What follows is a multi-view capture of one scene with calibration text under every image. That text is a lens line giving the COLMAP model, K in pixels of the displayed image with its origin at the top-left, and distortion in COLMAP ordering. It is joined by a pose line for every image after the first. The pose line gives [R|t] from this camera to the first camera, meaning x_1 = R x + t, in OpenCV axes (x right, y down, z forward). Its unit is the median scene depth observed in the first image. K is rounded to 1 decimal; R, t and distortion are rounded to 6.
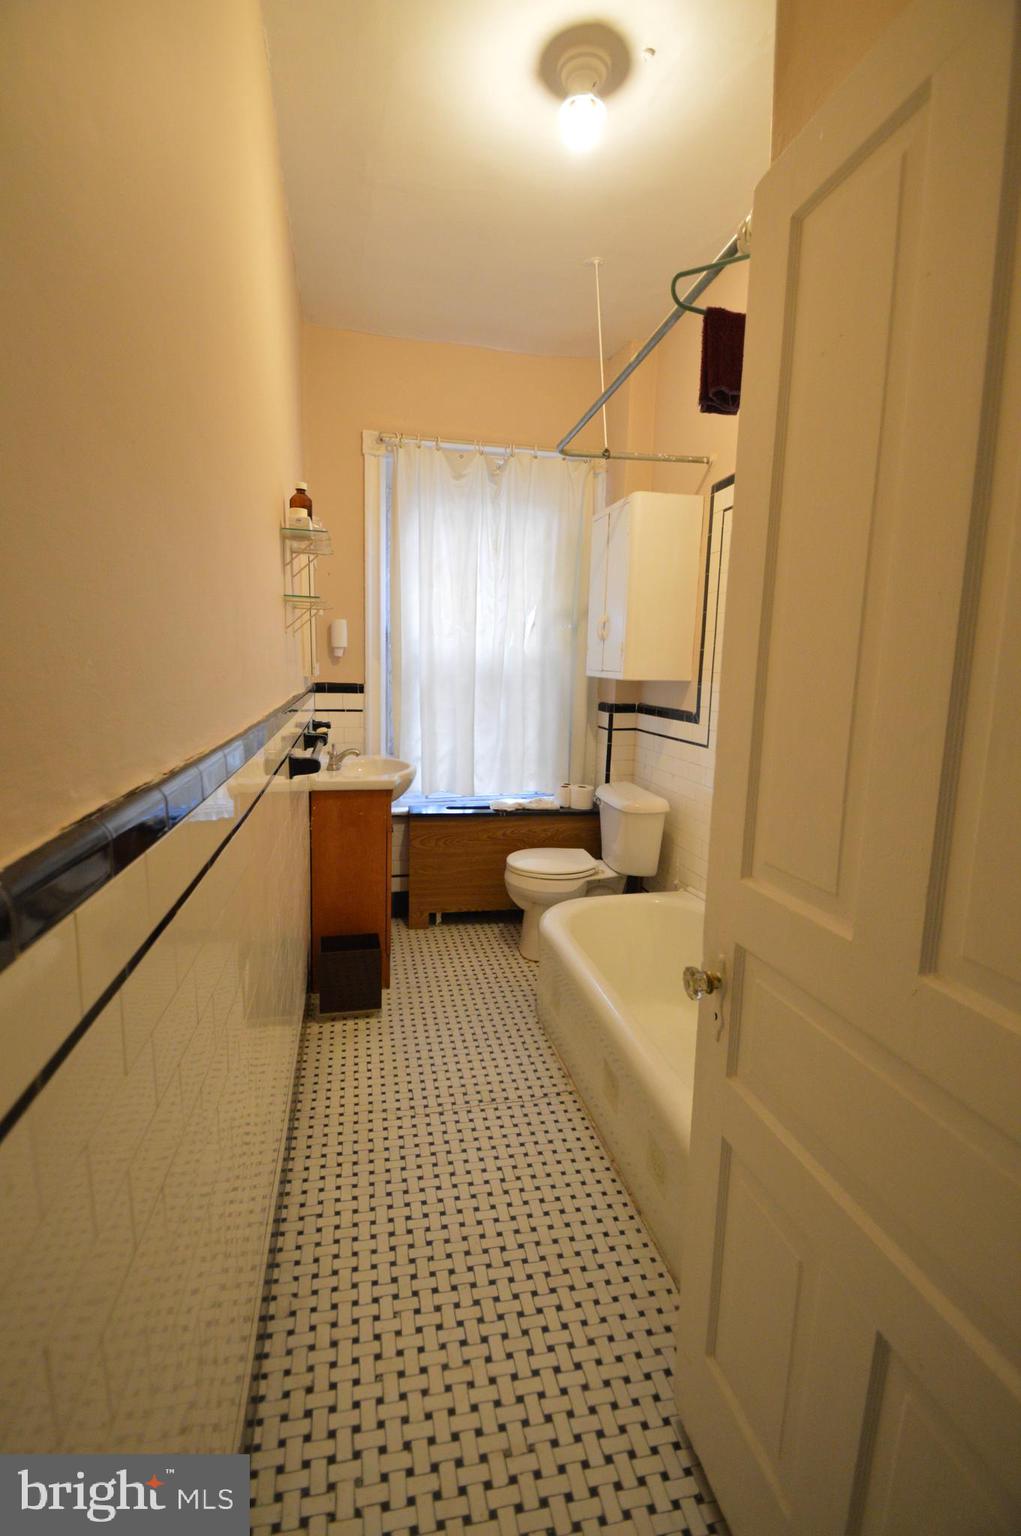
lens RADIAL K [[683.9, 0, 508.3], [0, 683.9, 770.9], [0, 0, 1]] dist [0.010748, -0.010150]
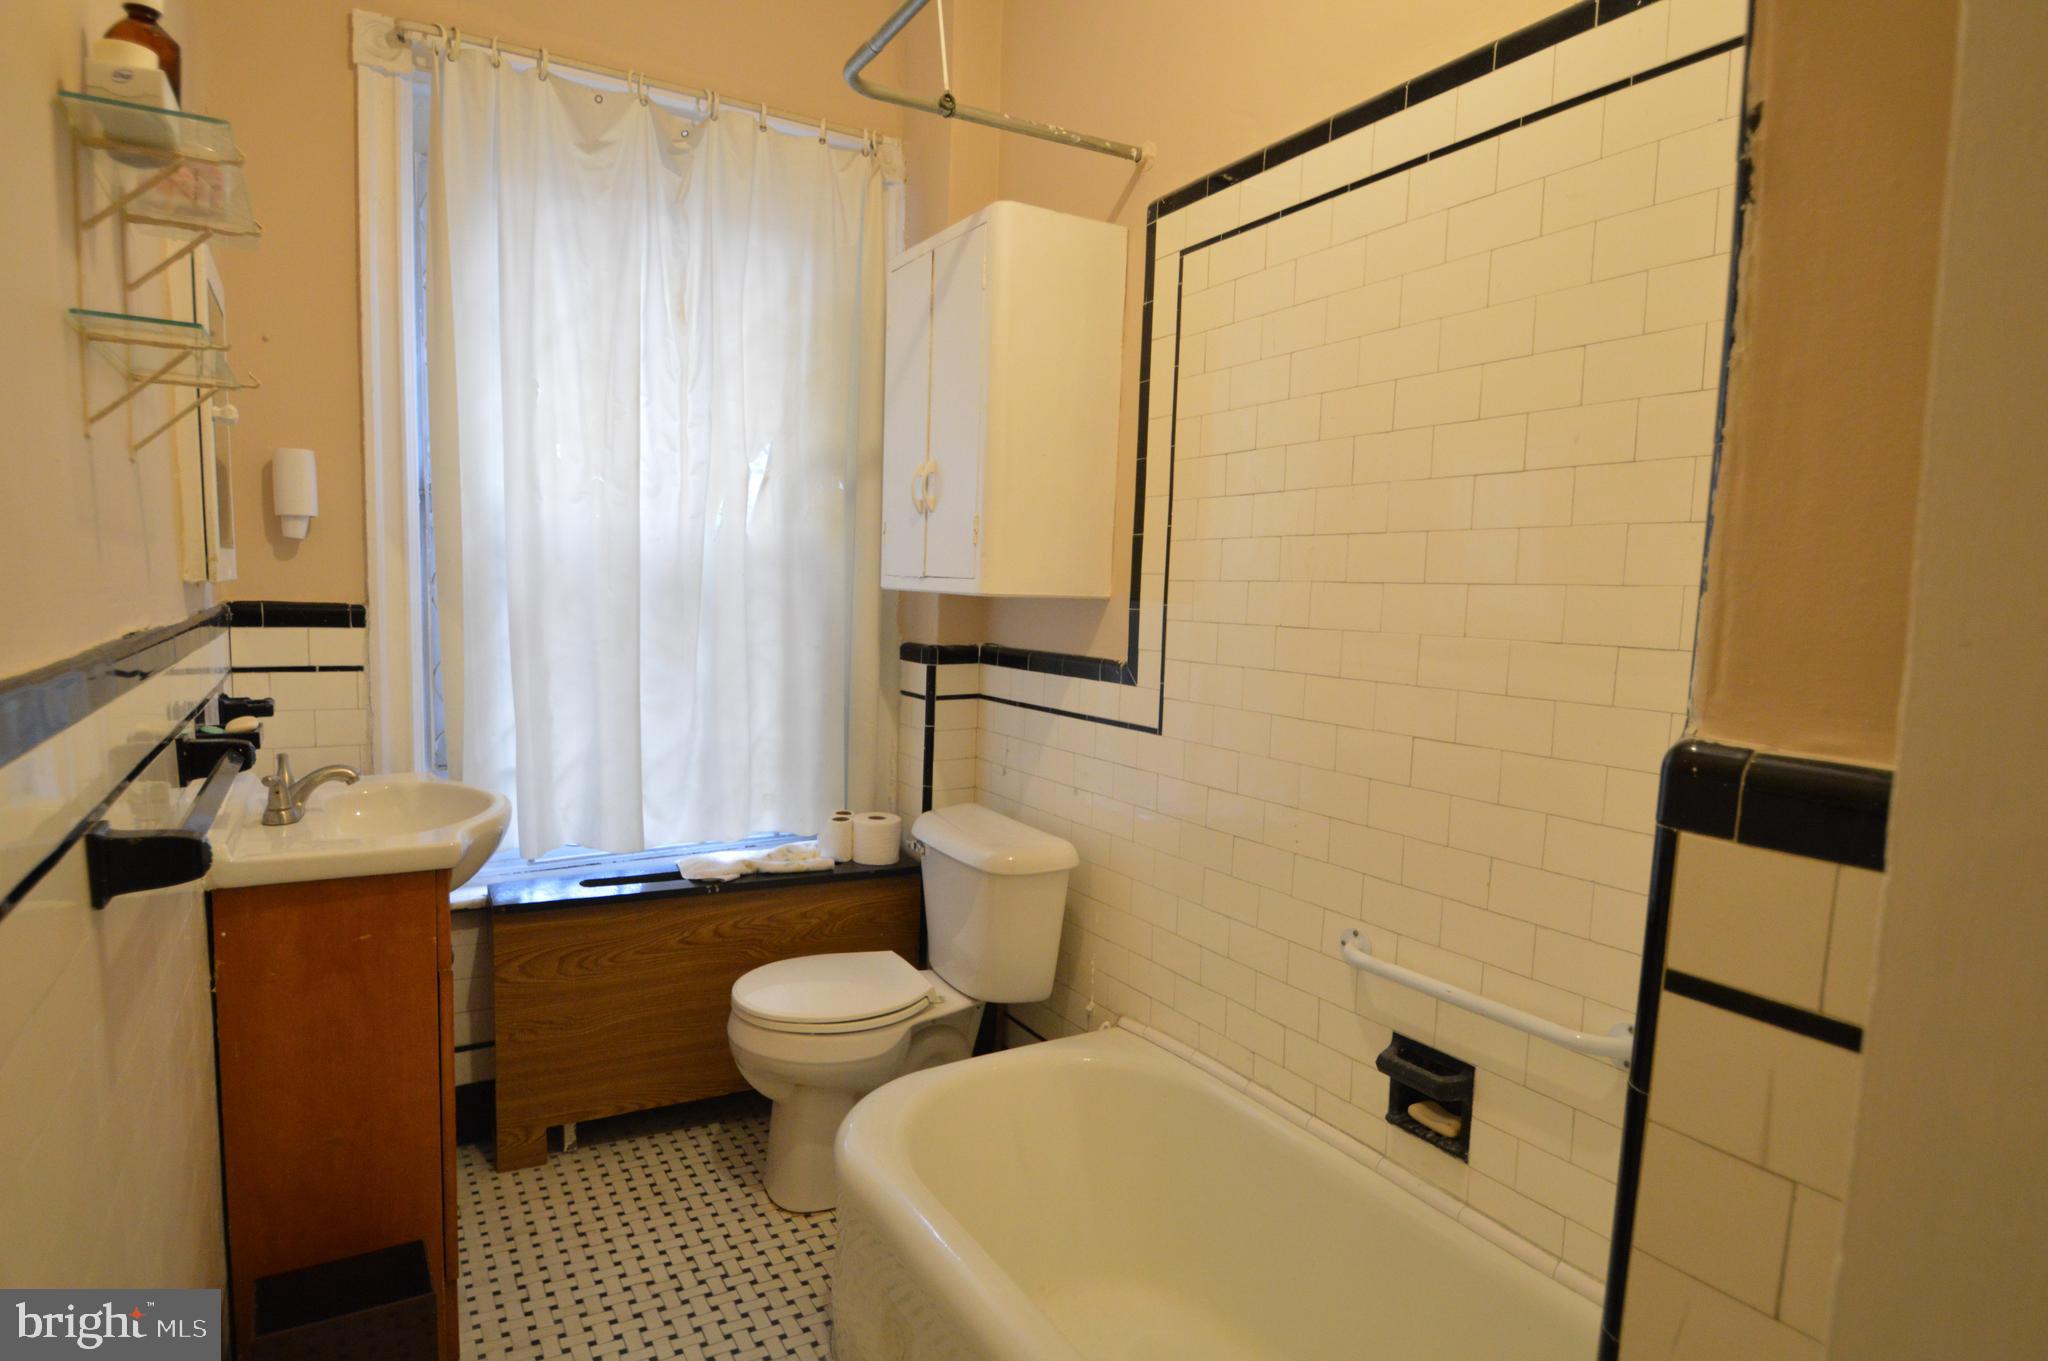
lens RADIAL K [[1103.9, 0, 1002.7], [0, 1103.9, 719.6], [0, 0, 1]] dist [-0.015388, -0.001347]
pose [[0.950825, -0.030042, 0.308267, -0.049760], [0.039584, 0.998910, -0.024748, -0.024926], [-0.307188, 0.035733, 0.950978, 0.246352]]
